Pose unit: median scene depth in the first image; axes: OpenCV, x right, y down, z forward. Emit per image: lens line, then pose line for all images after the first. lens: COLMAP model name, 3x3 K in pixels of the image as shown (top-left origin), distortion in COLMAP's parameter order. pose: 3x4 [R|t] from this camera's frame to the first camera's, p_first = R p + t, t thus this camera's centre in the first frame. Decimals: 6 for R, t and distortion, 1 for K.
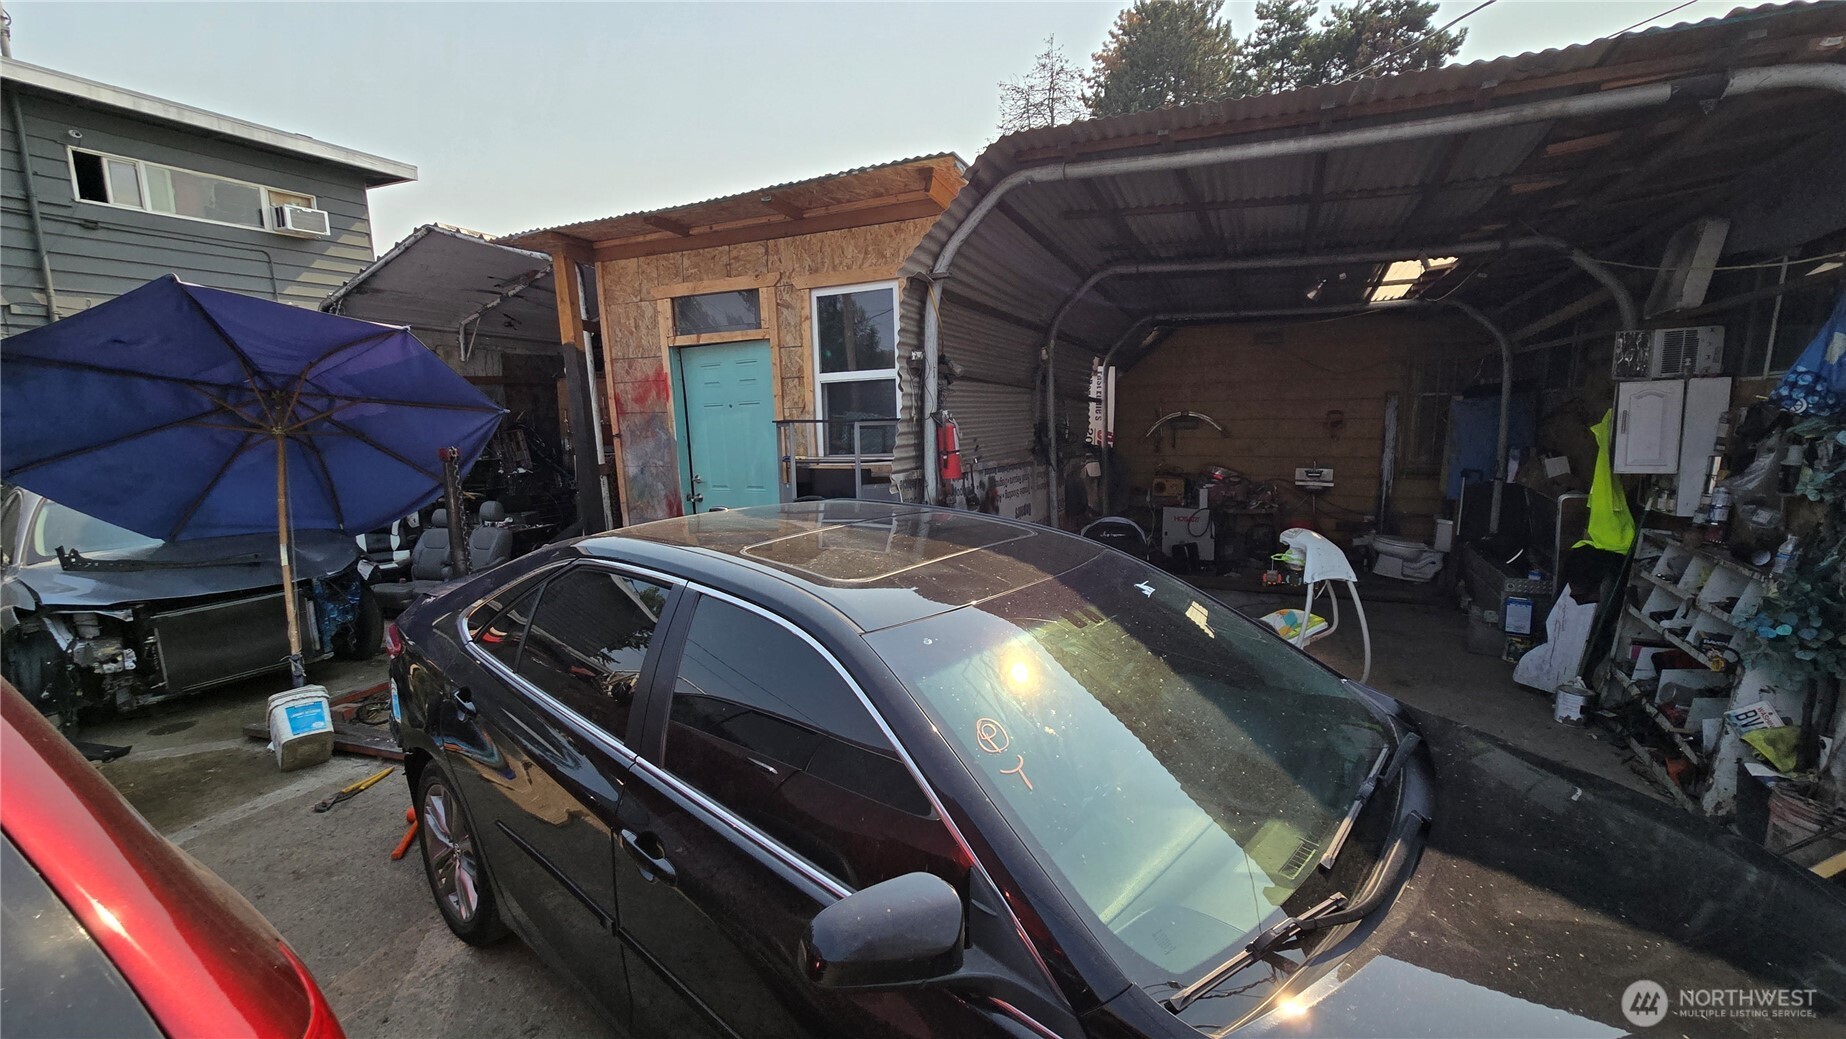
lens RADIAL K [[760.7, 0, 923.0], [0, 760.7, 514.7], [0, 0, 1]] dist [-0.001947, 0.001127]
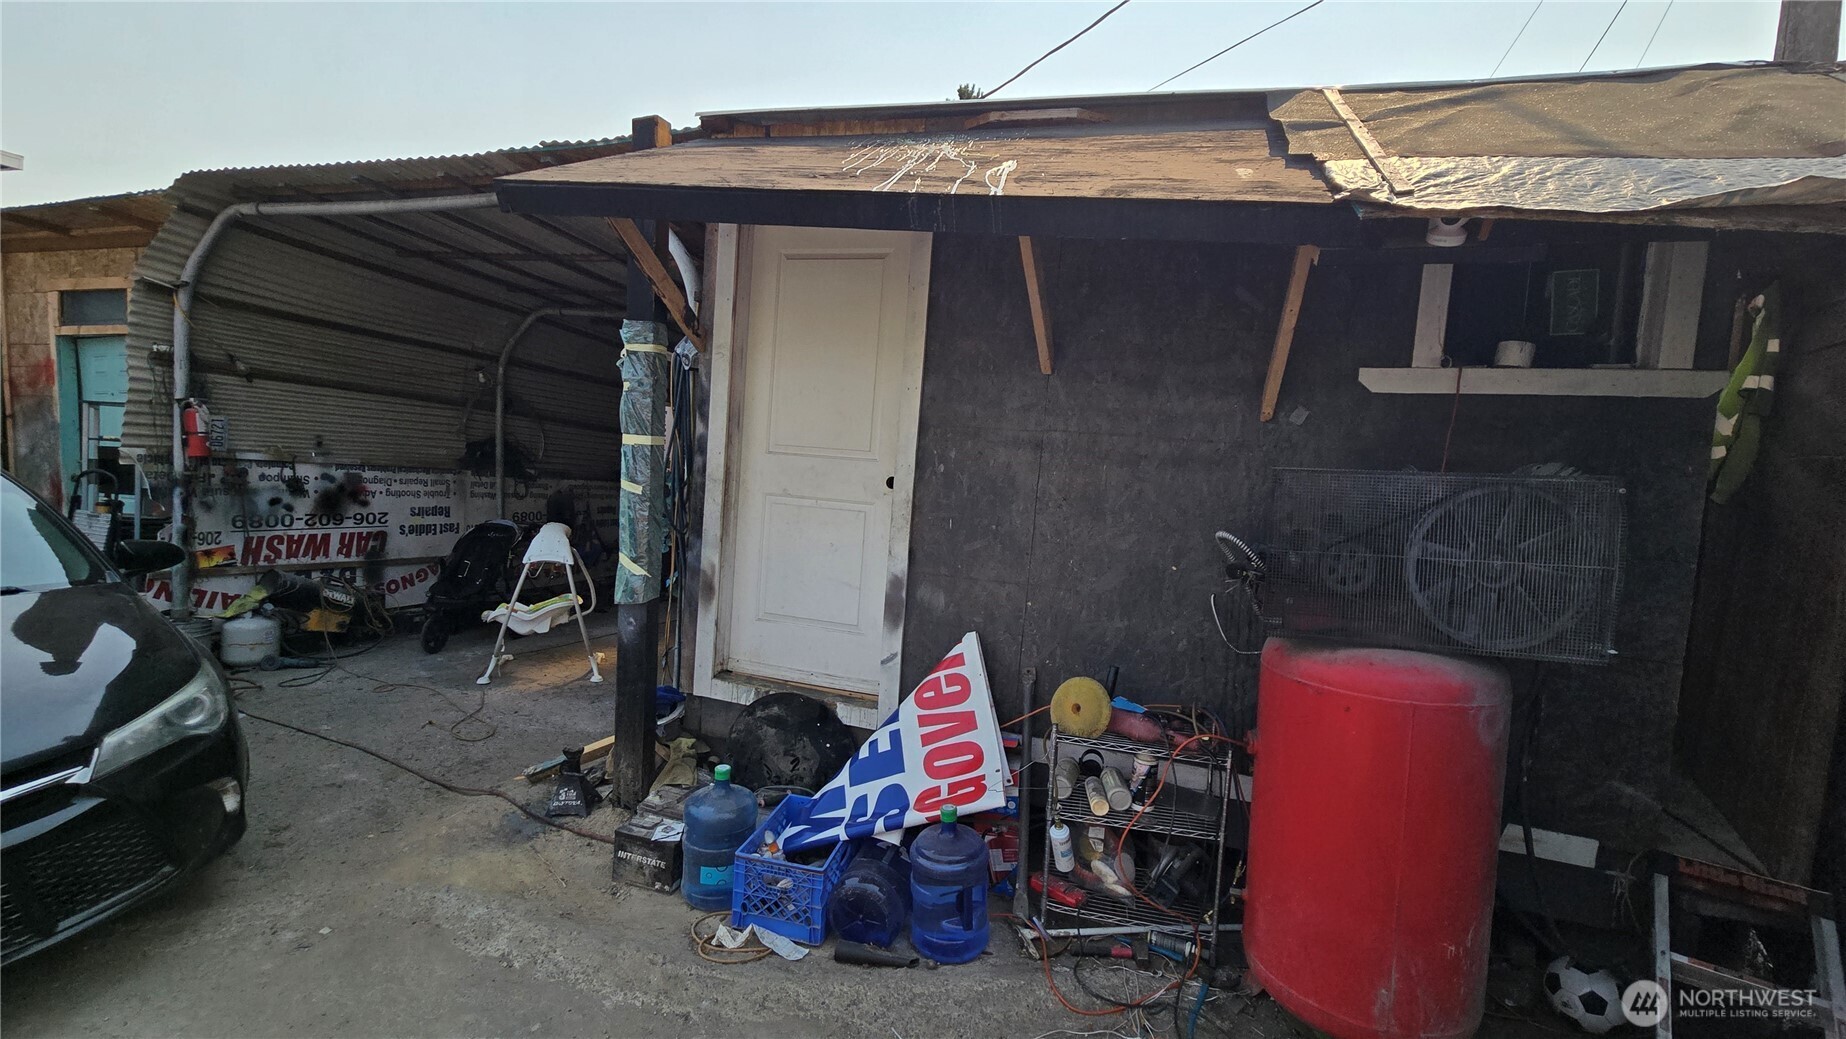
lens RADIAL K [[760.7, 0, 923.0], [0, 760.7, 514.7], [0, 0, 1]] dist [-0.001947, 0.001127]
pose [[0.986220, 0.057751, 0.155032, 0.870156], [-0.044742, 0.995278, -0.086134, 0.082872], [-0.159275, 0.078011, 0.984147, -0.280443]]
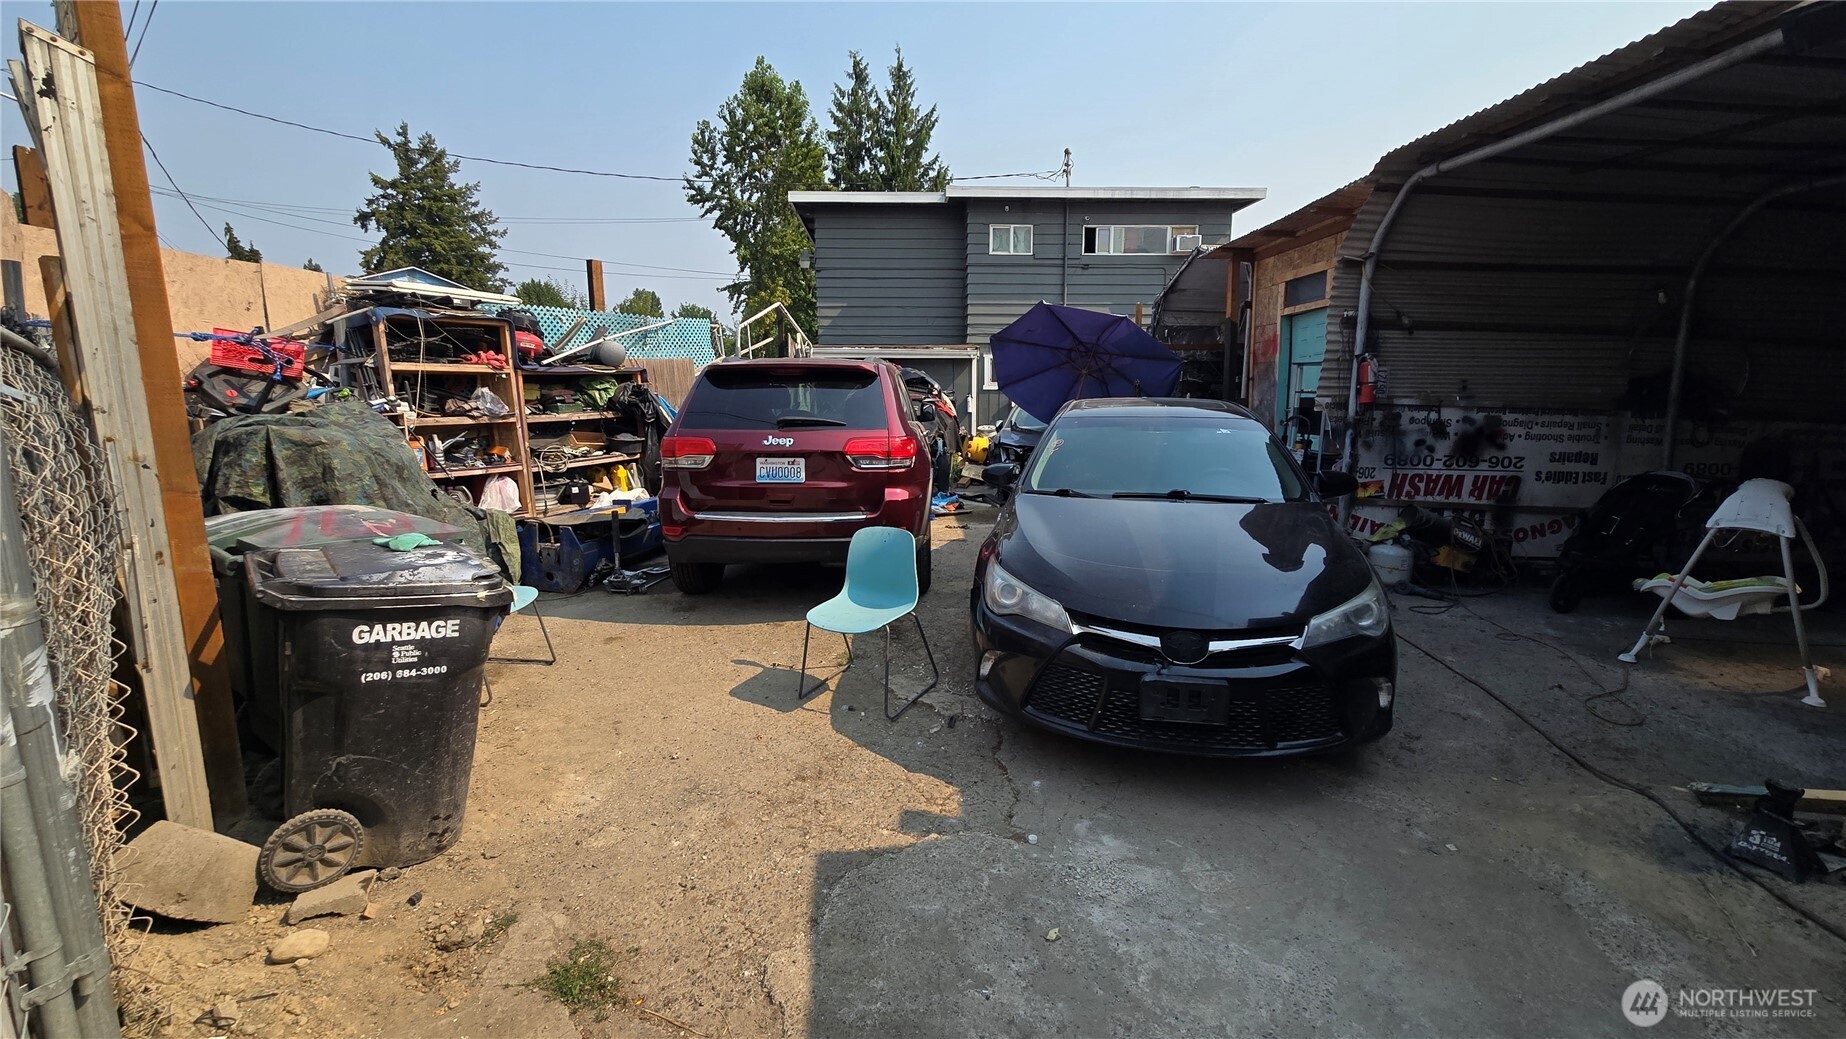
lens RADIAL K [[759.4, 0, 921.7], [0, 759.4, 511.9], [0, 0, 1]] dist [-0.000365, 0.000944]
pose [[0.443566, 0.164230, -0.881067, 0.839338], [-0.137170, 0.983926, 0.114345, 0.089847], [0.885683, 0.070136, 0.458963, -0.291779]]
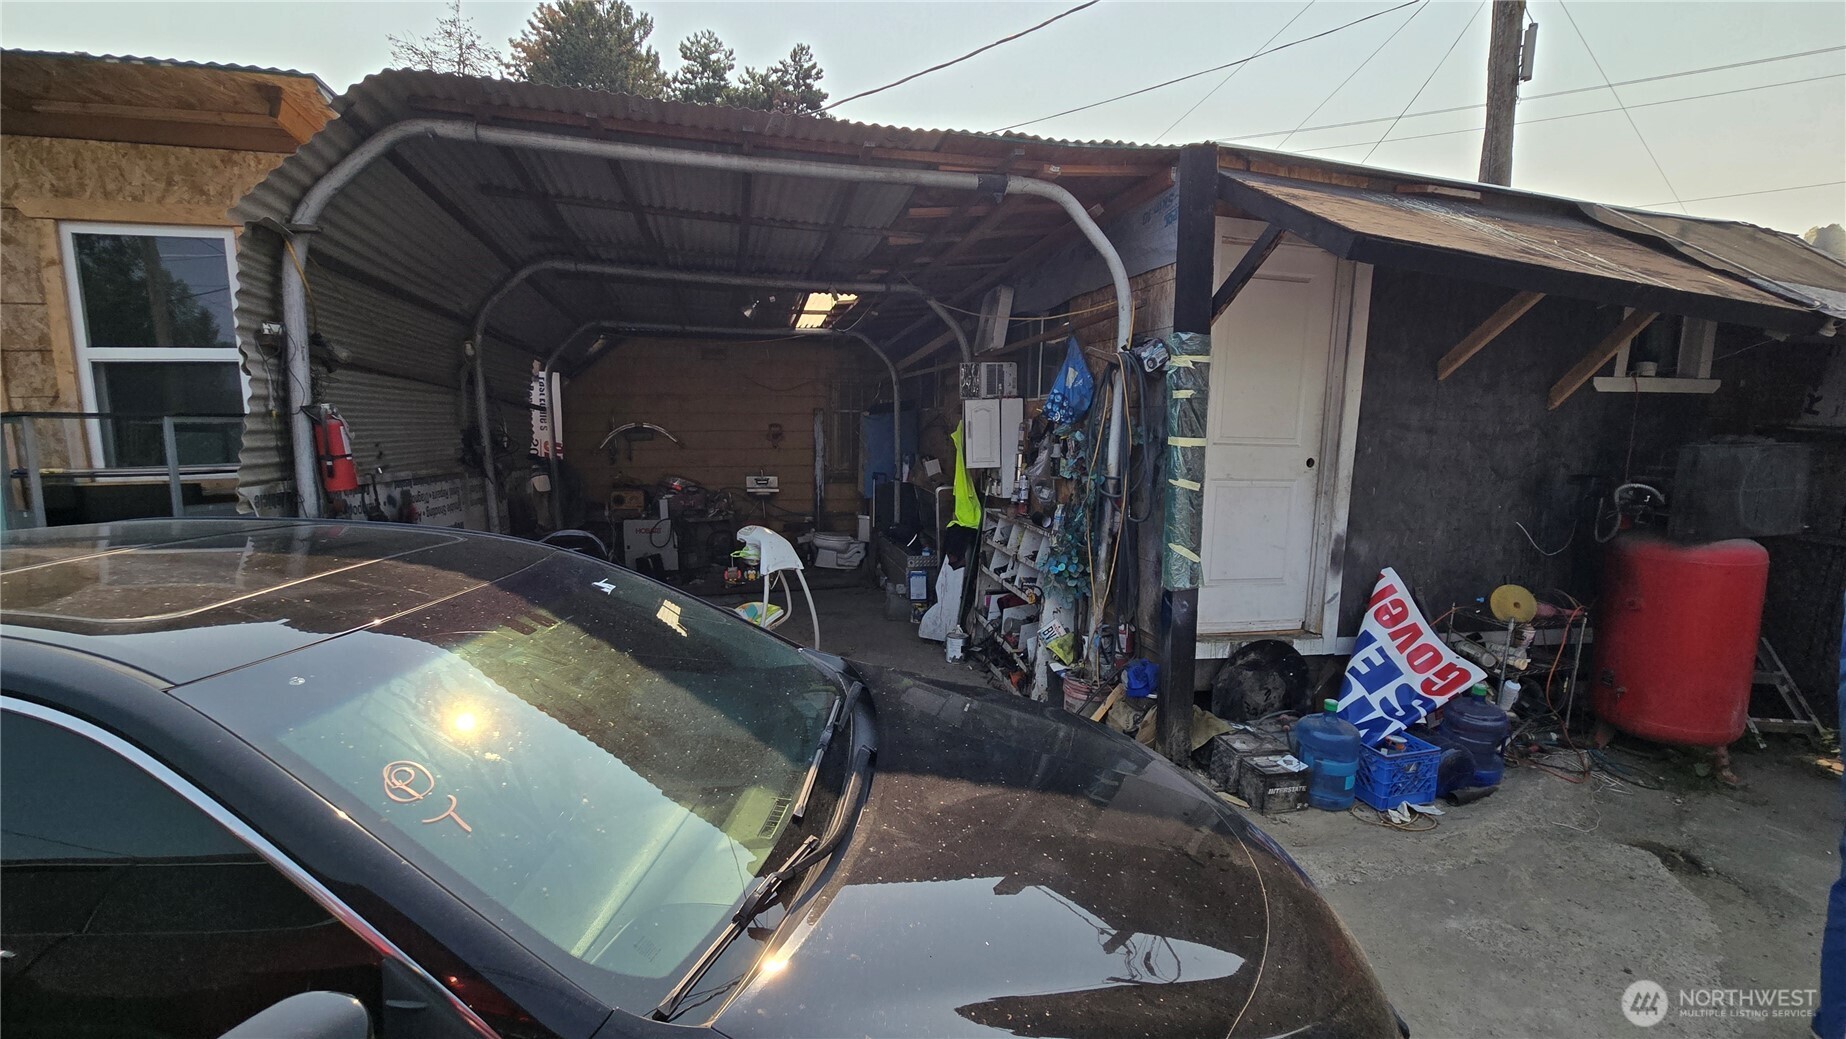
lens RADIAL K [[759.4, 0, 921.7], [0, 759.4, 511.9], [0, 0, 1]] dist [-0.000365, 0.000944]
pose [[0.776174, -0.056738, 0.627961, 0.008018], [0.073397, 0.997303, -0.000612, 0.016871], [-0.626233, 0.046566, 0.778244, 0.017075]]
